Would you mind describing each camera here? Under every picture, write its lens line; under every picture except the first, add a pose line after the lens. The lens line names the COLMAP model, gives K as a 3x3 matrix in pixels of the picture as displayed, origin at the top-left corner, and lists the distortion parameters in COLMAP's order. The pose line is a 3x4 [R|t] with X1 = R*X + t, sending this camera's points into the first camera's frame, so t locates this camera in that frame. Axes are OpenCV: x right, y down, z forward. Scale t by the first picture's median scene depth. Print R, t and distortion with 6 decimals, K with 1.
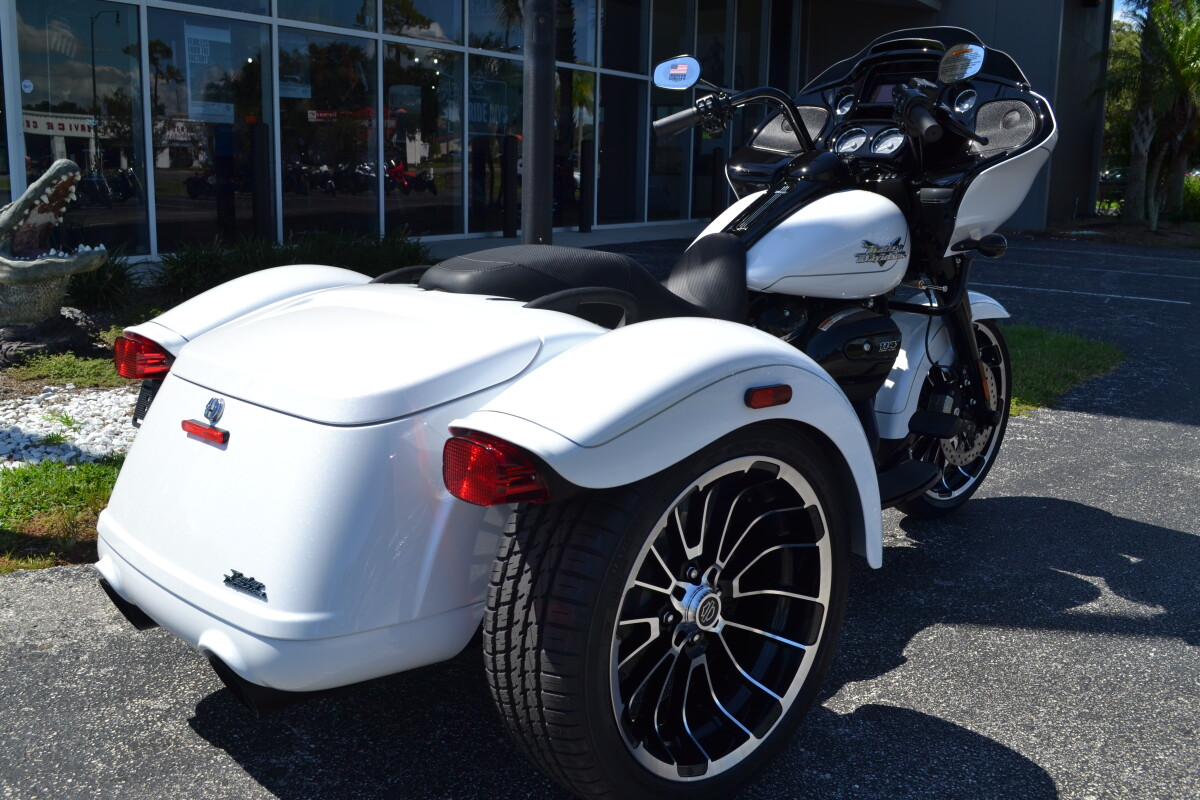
lens RADIAL K [[1171.8, 0, 600.0], [0, 1171.8, 400.0], [0, 0, 1]] dist [-0.061546, 0.009879]
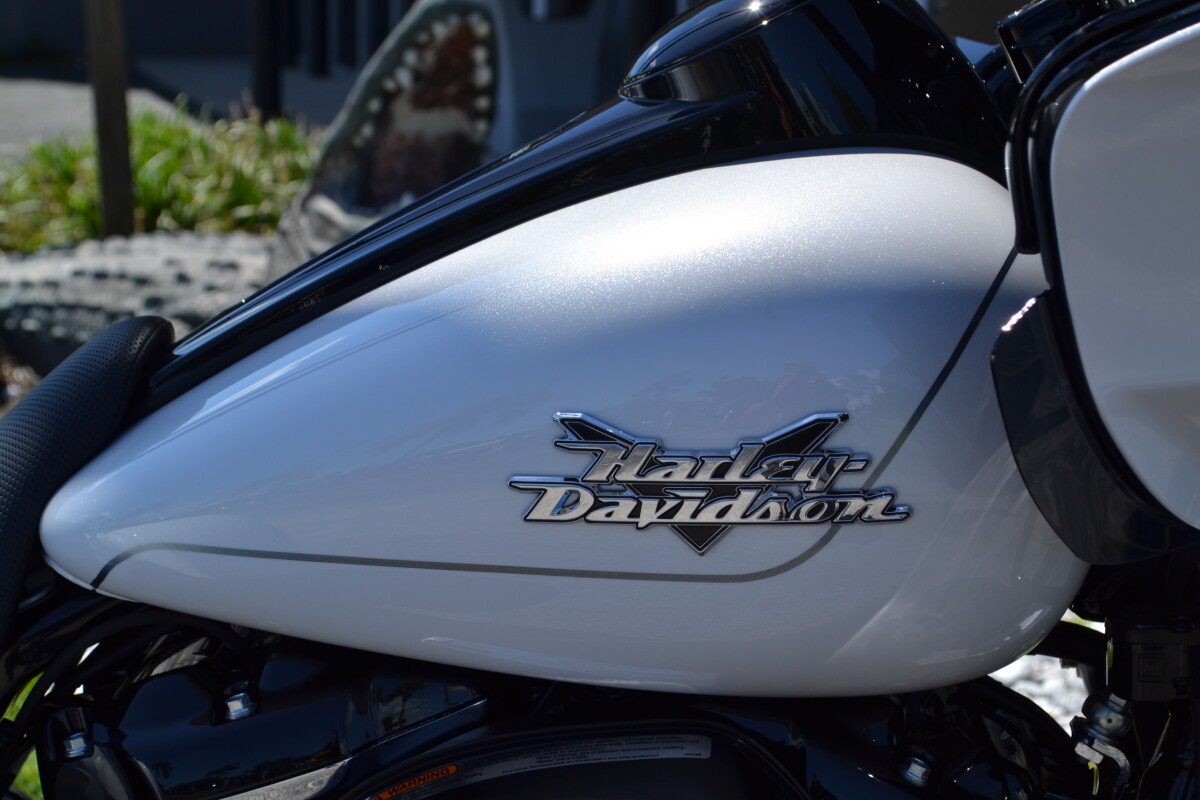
lens RADIAL K [[2710.2, 0, 600.0], [0, 2710.2, 400.0], [0, 0, 1]] dist [0.032937, -0.172989]
pose [[0.697796, 0.104339, -0.708657, 0.455418], [-0.139120, 0.990236, 0.008810, -0.117957], [0.702657, 0.092441, 0.705498, 0.556483]]
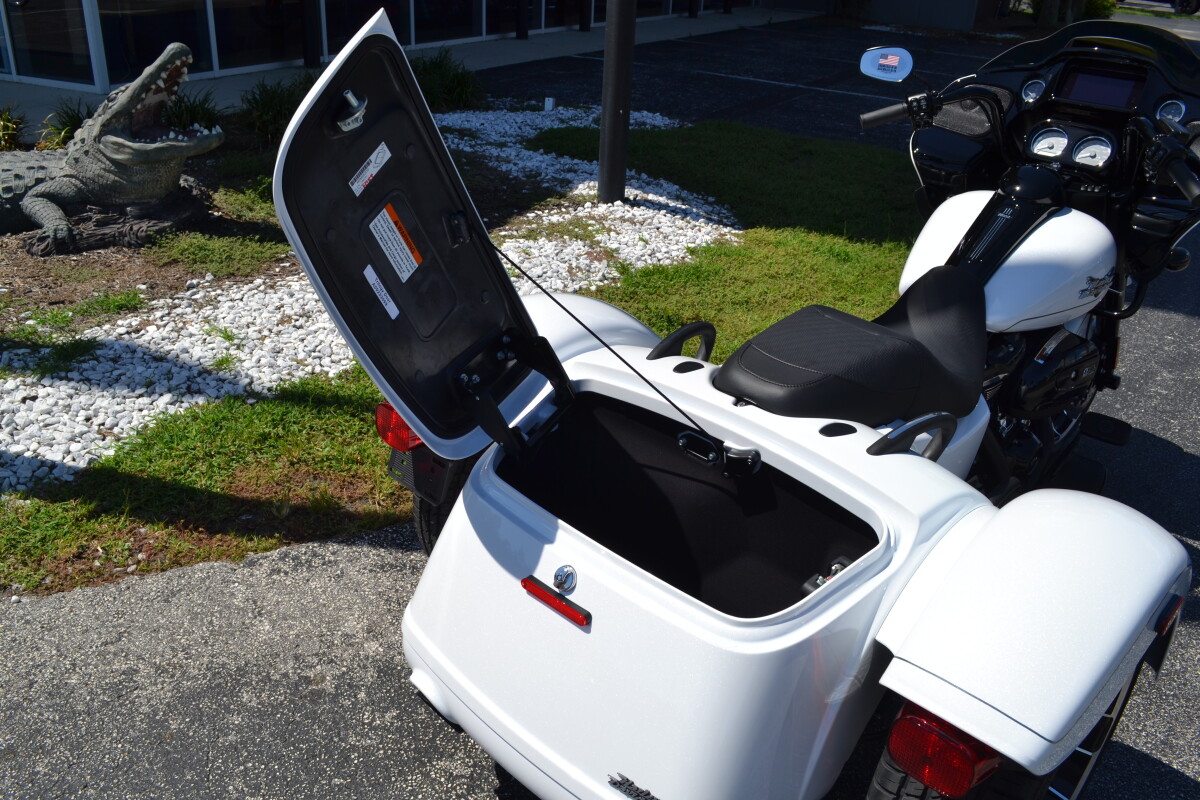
lens RADIAL K [[955.9, 0, 600.0], [0, 955.9, 400.0], [0, 0, 1]] dist [-0.077665, 0.010461]
pose [[0.998912, 0.005670, 0.046282, -0.195971], [-0.017569, 0.965193, 0.260948, -0.195862], [-0.043192, -0.261478, 0.964243, 0.163241]]
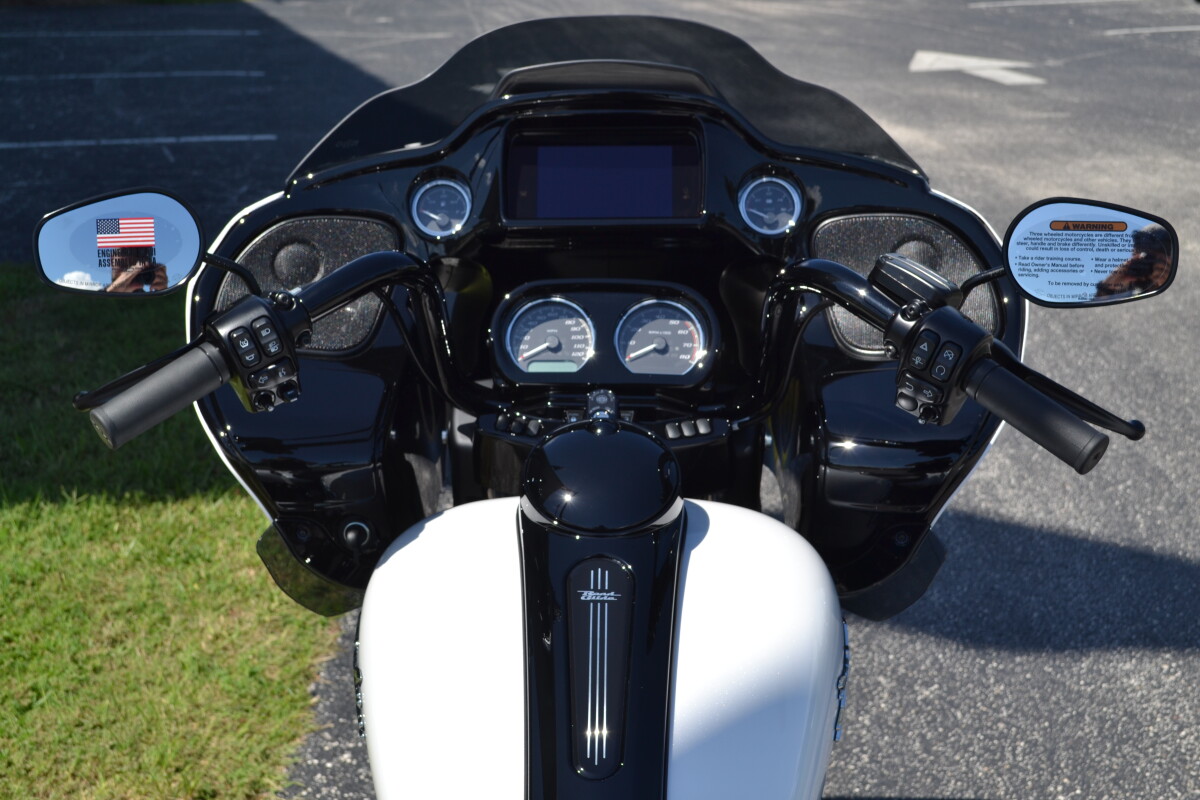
lens RADIAL K [[1720.1, 0, 600.0], [0, 1720.1, 400.0], [0, 0, 1]] dist [-0.037082, -0.009395]
pose [[0.697044, -0.242380, 0.674819, -0.163103], [0.159611, 0.969971, 0.183524, -0.285078], [-0.699038, -0.020216, 0.714799, 0.526909]]
